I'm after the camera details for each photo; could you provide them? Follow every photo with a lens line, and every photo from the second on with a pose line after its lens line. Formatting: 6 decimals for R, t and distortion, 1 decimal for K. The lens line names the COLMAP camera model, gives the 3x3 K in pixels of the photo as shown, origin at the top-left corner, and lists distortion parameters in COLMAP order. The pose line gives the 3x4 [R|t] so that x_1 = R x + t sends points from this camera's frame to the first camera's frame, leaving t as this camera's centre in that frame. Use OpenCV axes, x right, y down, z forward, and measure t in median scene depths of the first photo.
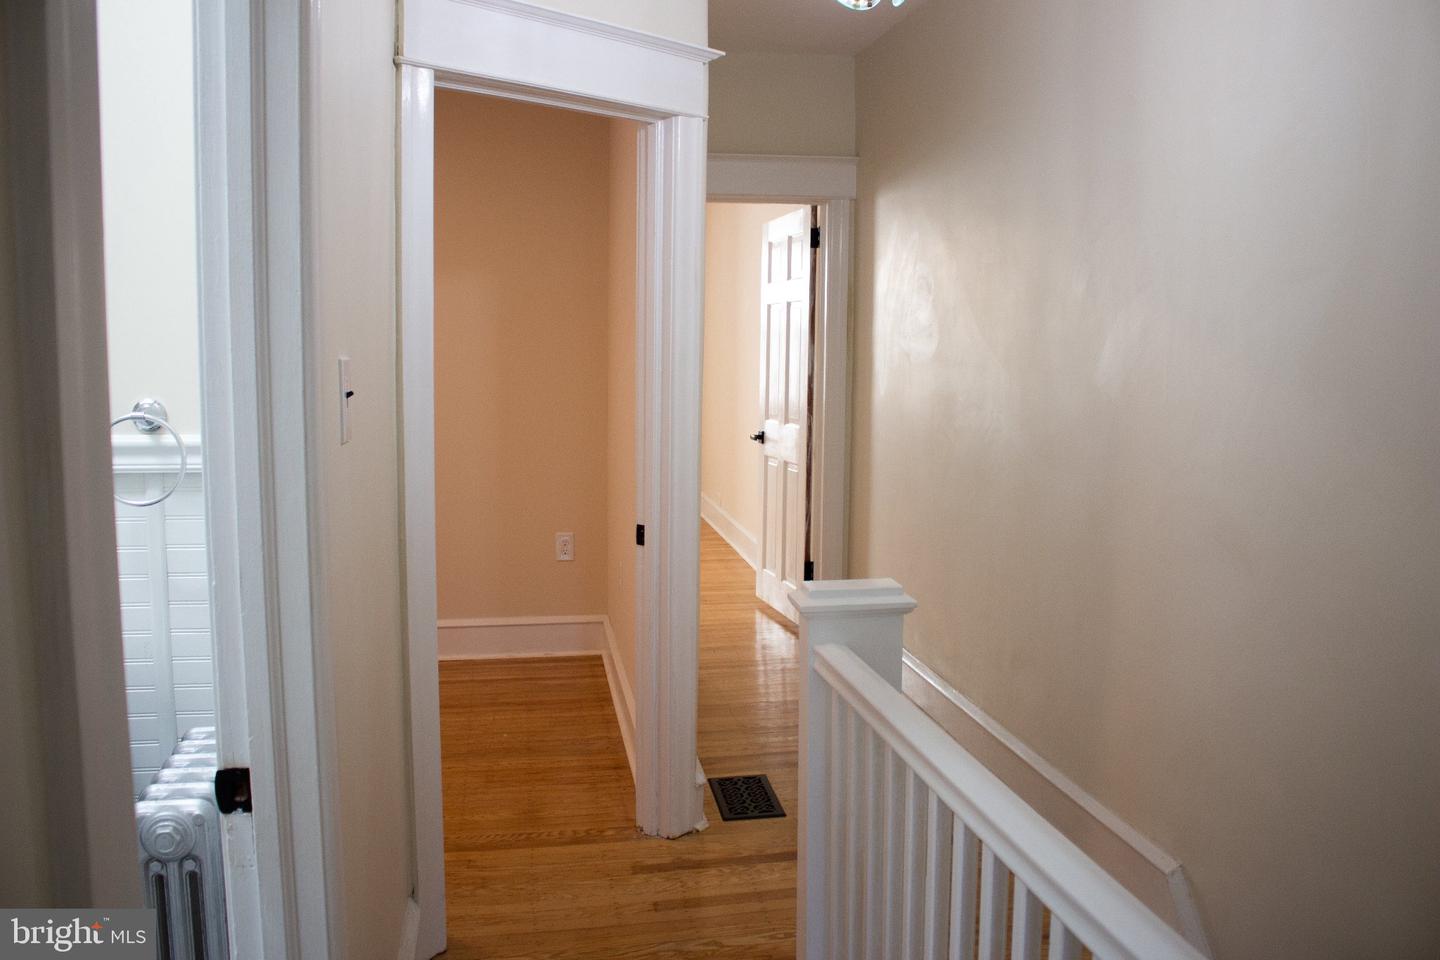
lens RADIAL K [[1201.0, 0, 710.0], [0, 1201.0, 475.6], [0, 0, 1]] dist [-0.166610, 0.153721]
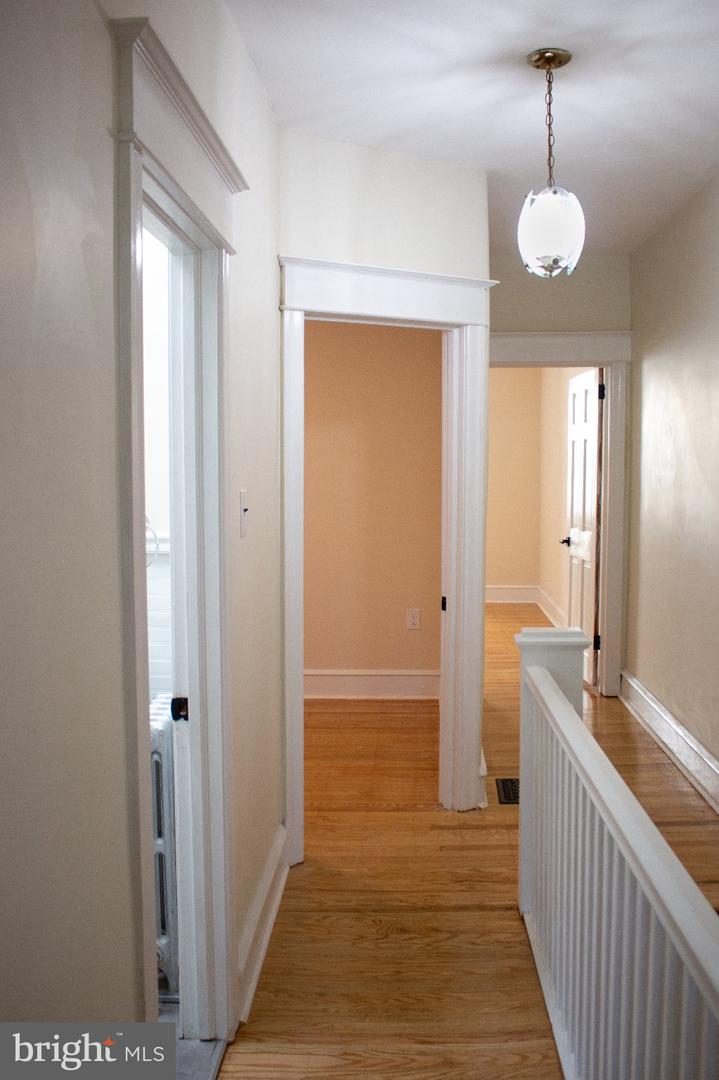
lens RADIAL K [[1037.9, 0, 329.2], [0, 1037.9, 540.1], [0, 0, 1]] dist [-0.115190, -0.004517]
pose [[0.970205, 0.009095, -0.242116, 0.101779], [-0.017651, 0.999293, -0.033192, 0.013943], [0.241643, 0.036477, 0.969679, -0.255464]]
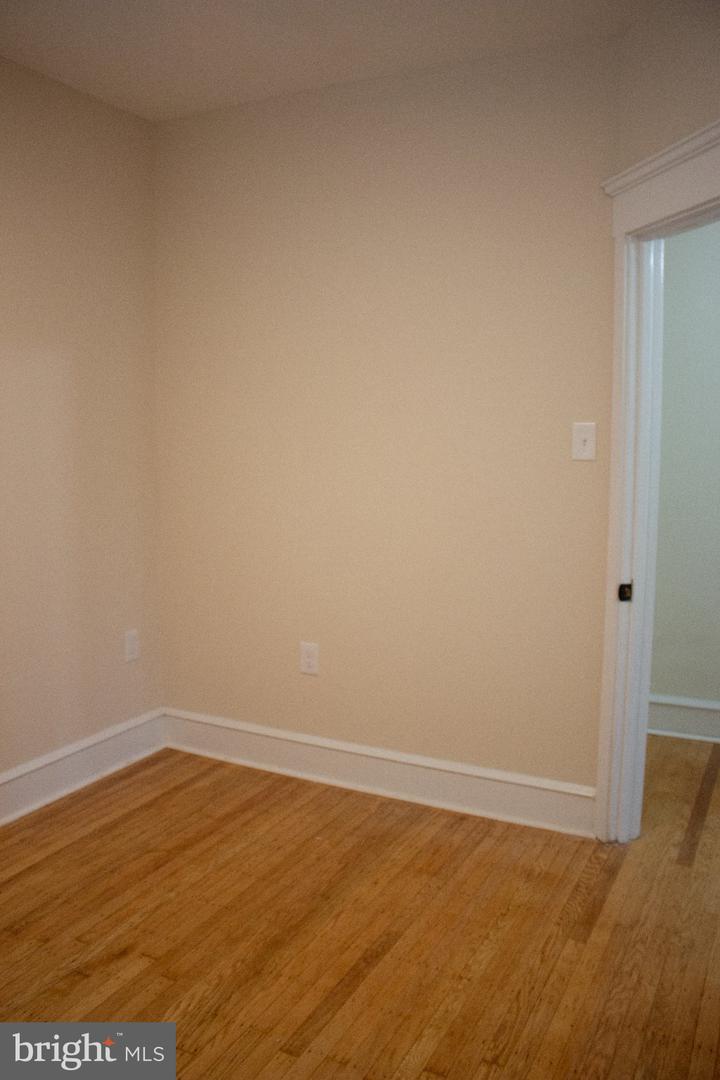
lens RADIAL K [[900.8, 0, 356.8], [0, 900.8, 538.3], [0, 0, 1]] dist [-0.166610, 0.153721]
pose [[0.587135, -0.098343, 0.803493, -0.796338], [0.088824, 0.994426, 0.056807, -0.066490], [-0.804601, 0.038016, 0.592597, 0.617098]]
